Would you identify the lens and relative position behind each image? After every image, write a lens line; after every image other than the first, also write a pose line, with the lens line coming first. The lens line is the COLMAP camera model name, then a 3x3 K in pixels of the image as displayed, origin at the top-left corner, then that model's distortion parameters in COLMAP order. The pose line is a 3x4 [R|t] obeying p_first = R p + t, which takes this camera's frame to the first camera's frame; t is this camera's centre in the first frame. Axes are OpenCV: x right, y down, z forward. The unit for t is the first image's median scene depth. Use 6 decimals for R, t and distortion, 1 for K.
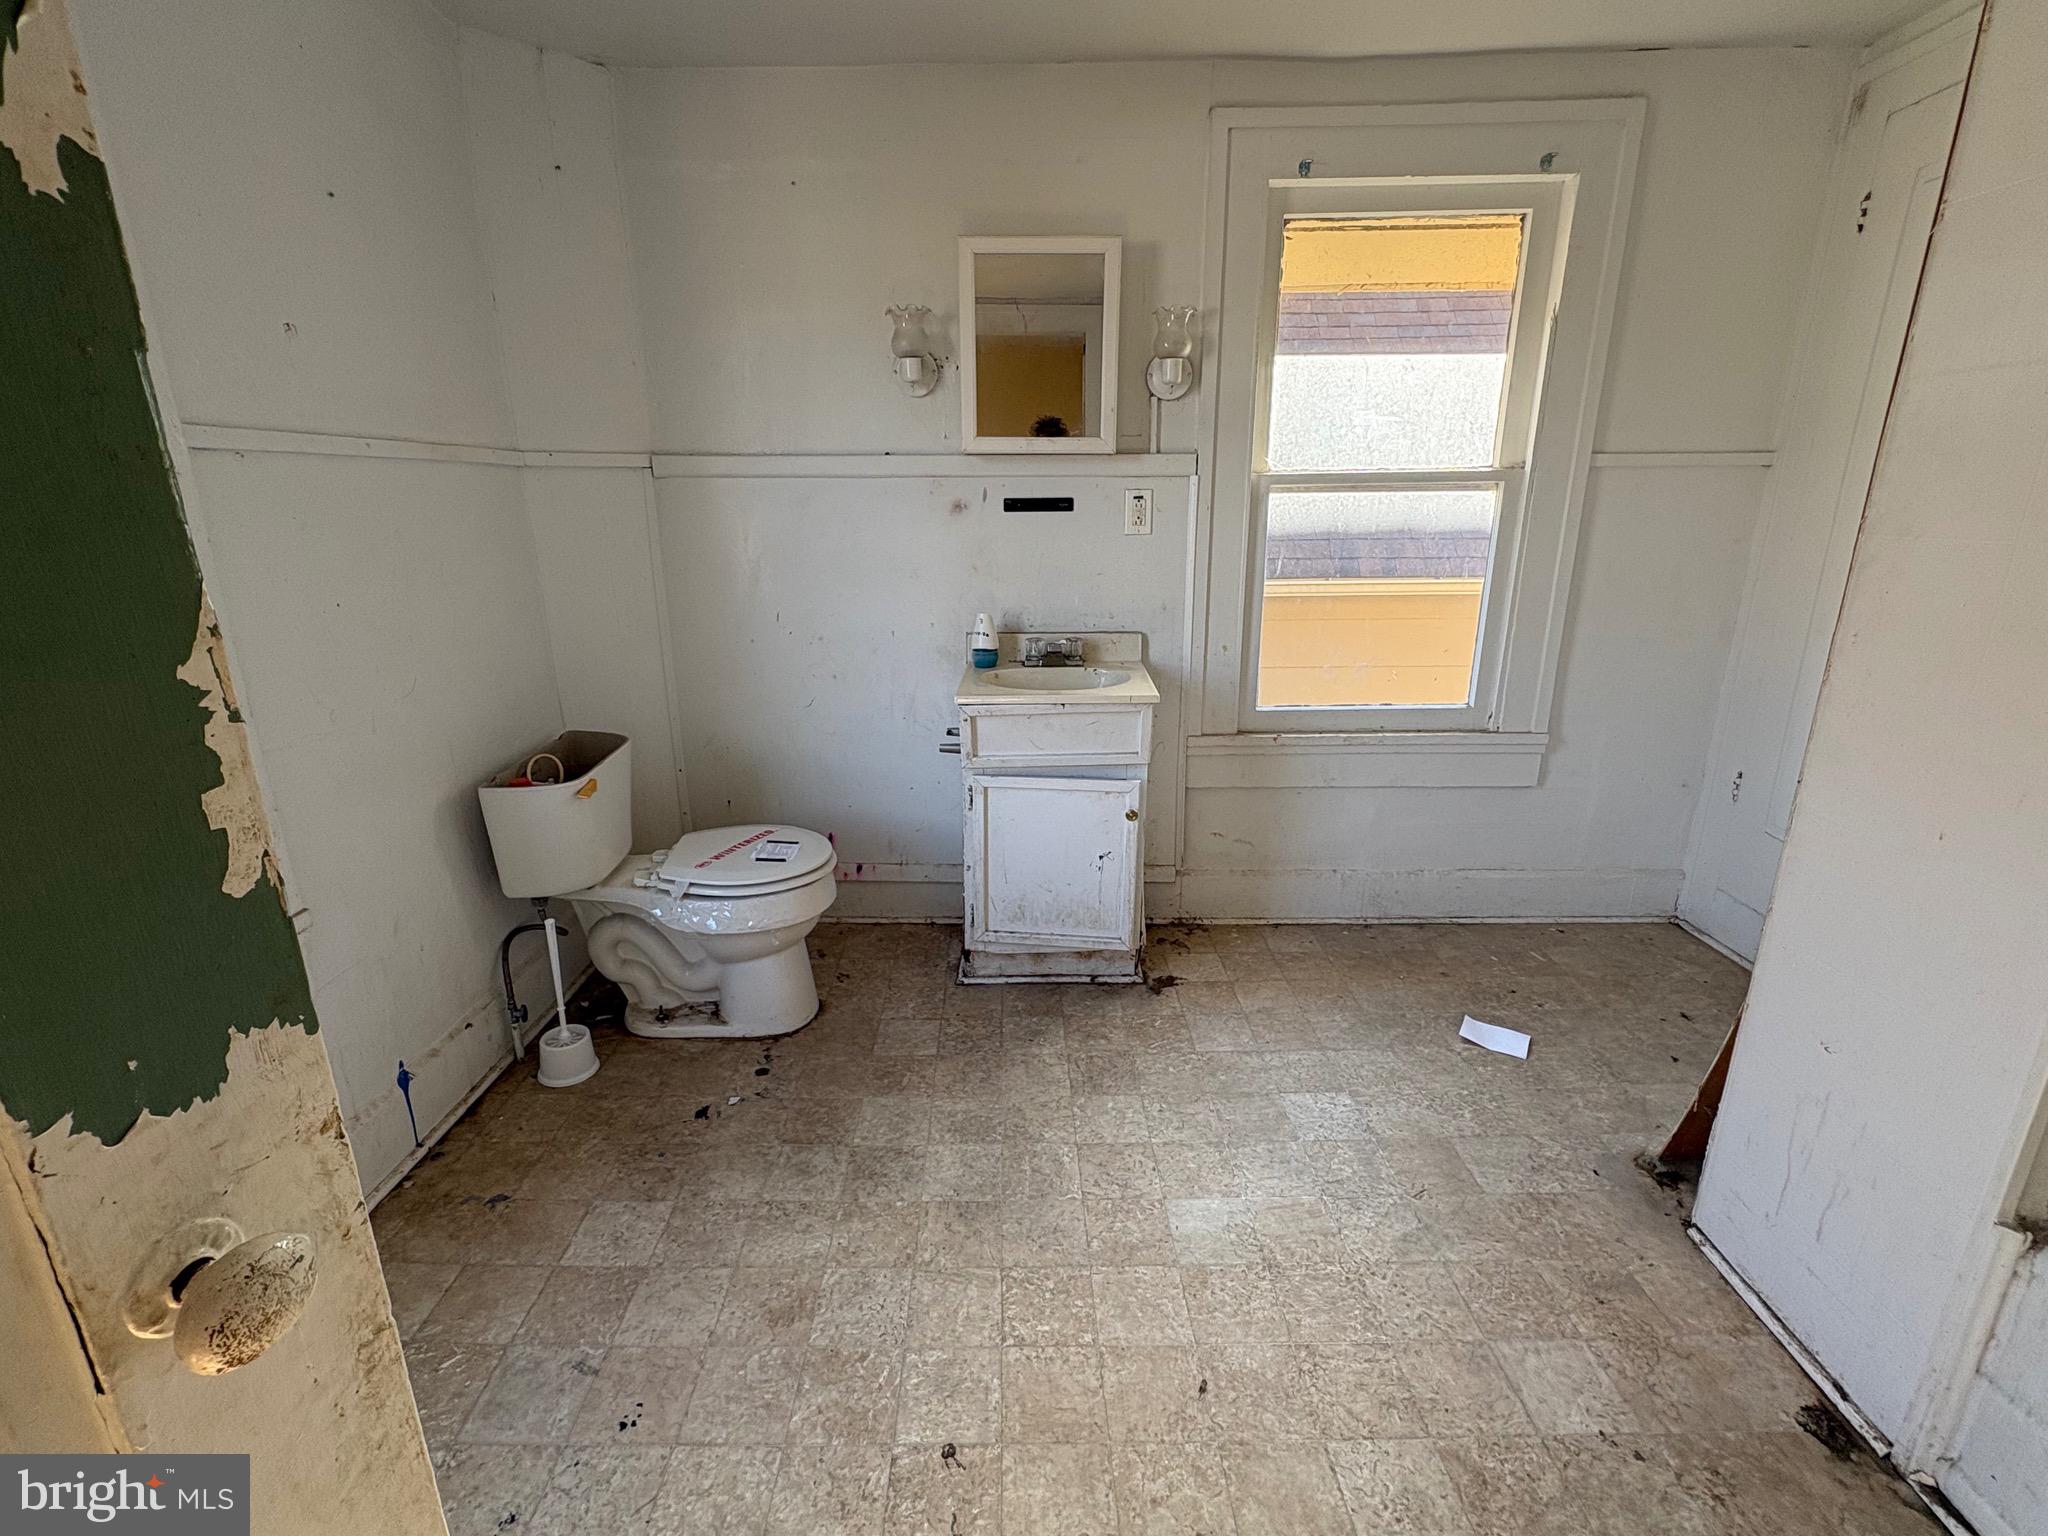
lens RADIAL K [[891.4, 0, 1030.1], [0, 891.4, 766.9], [0, 0, 1]] dist [-0.000670, 0.000322]
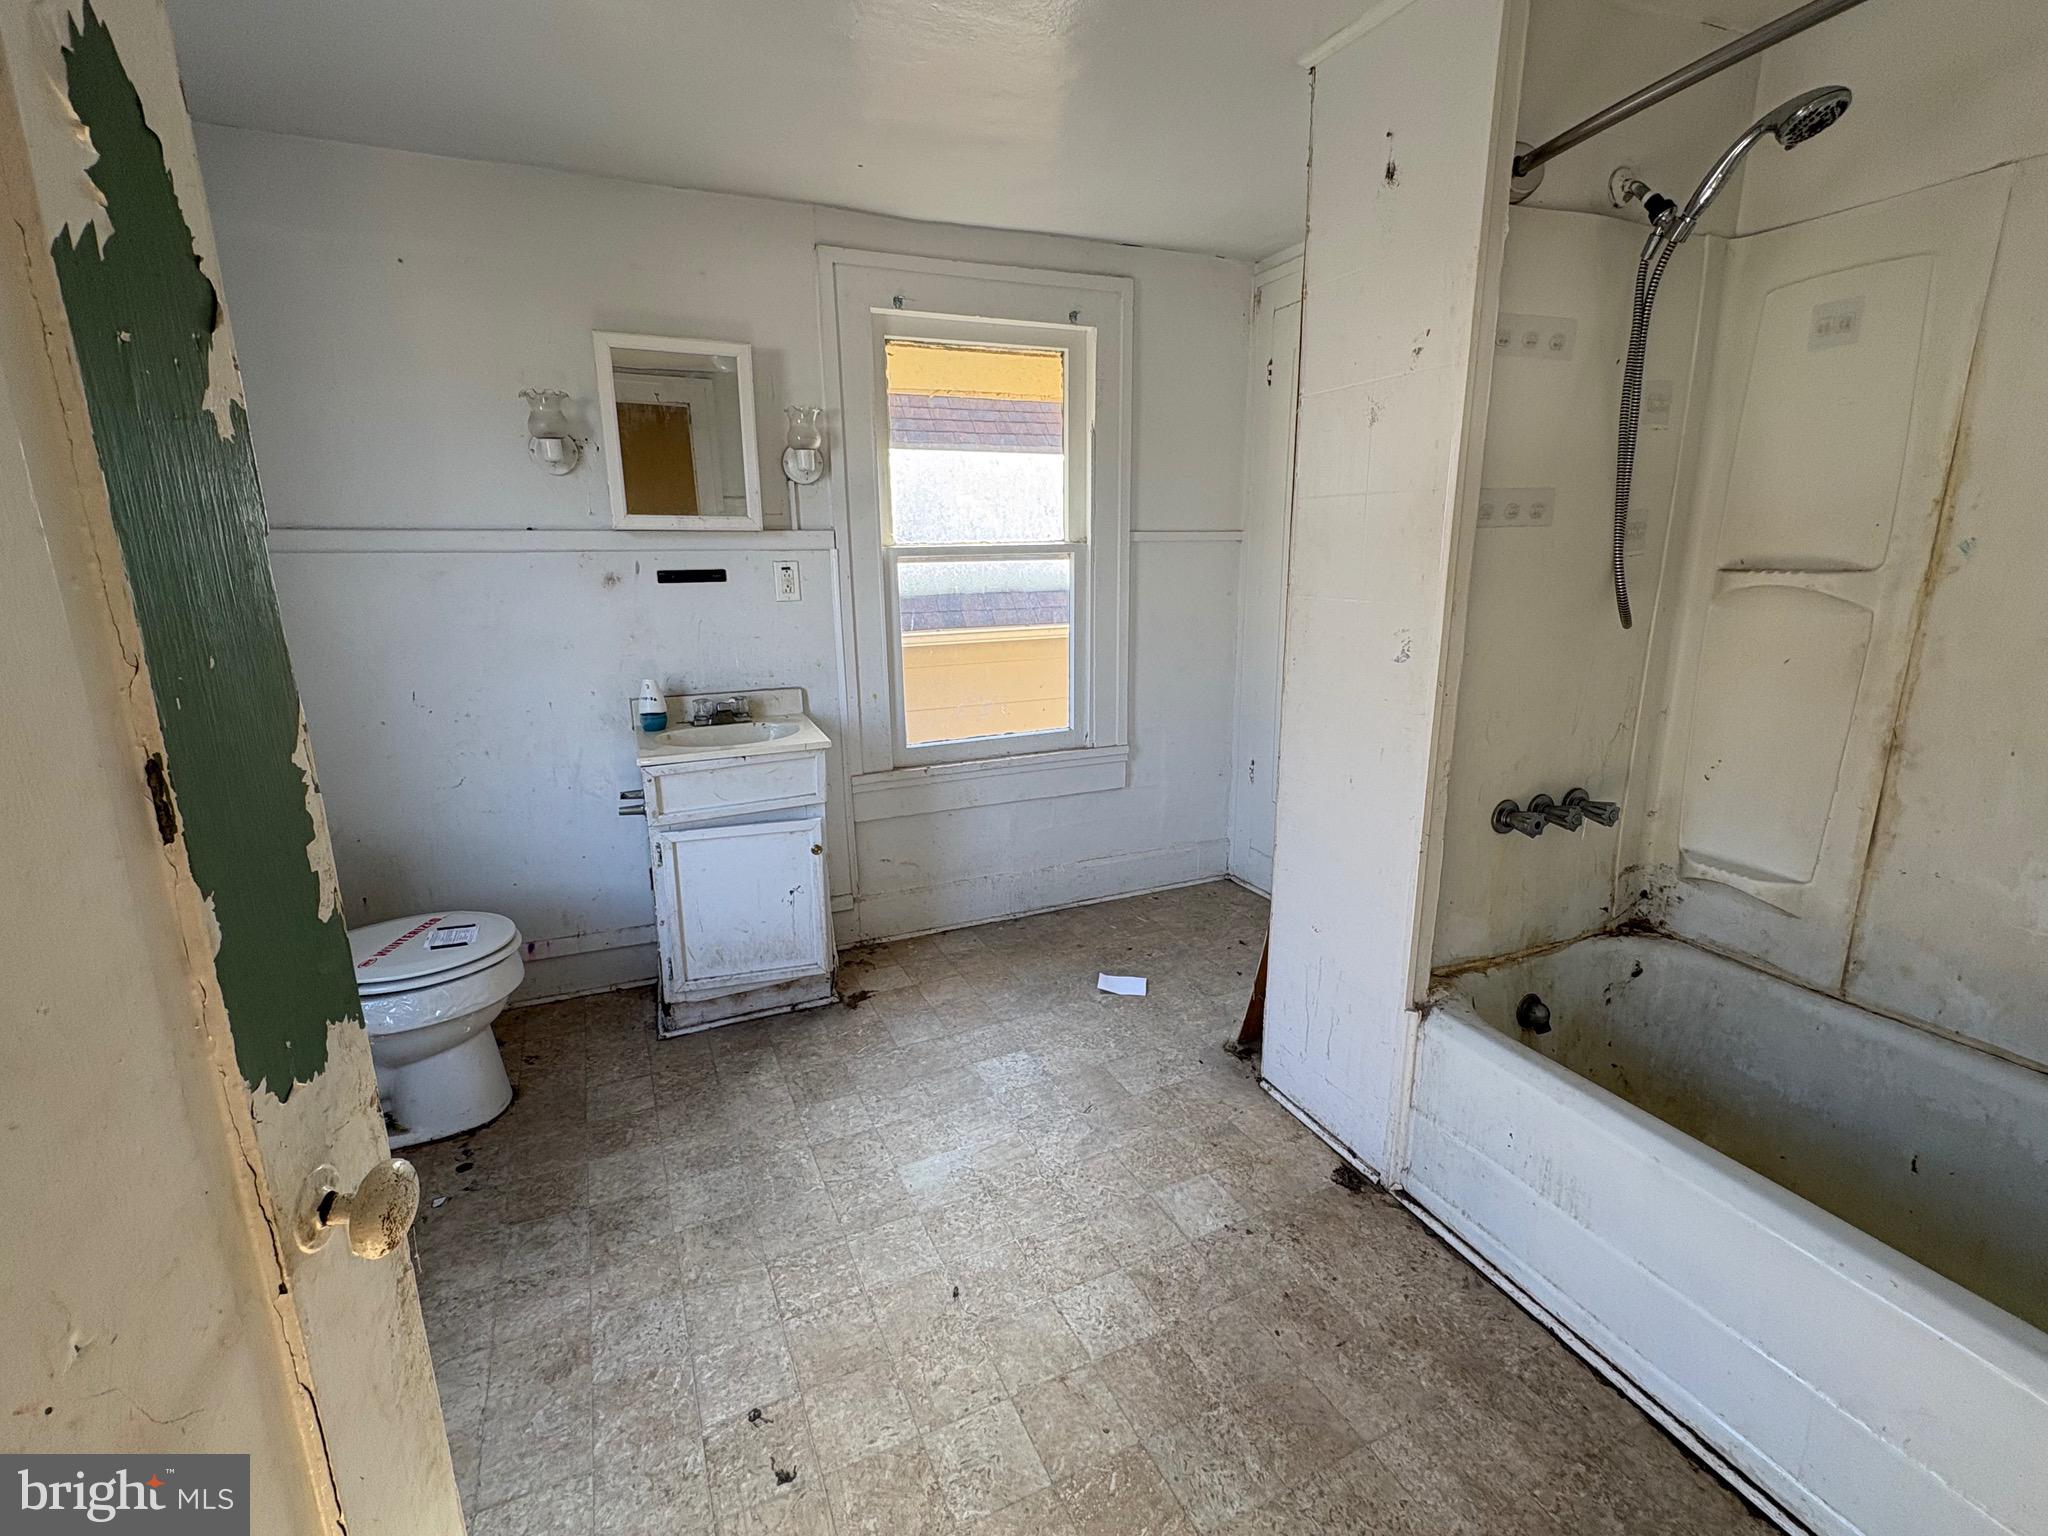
lens RADIAL K [[891.4, 0, 1024.4], [0, 891.4, 771.0], [0, 0, 1]] dist [-0.000670, 0.000322]
pose [[0.909844, -0.102174, 0.402175, -0.091143], [0.122684, 0.992118, -0.025499, 0.017147], [-0.396400, 0.072541, 0.915208, -0.138396]]
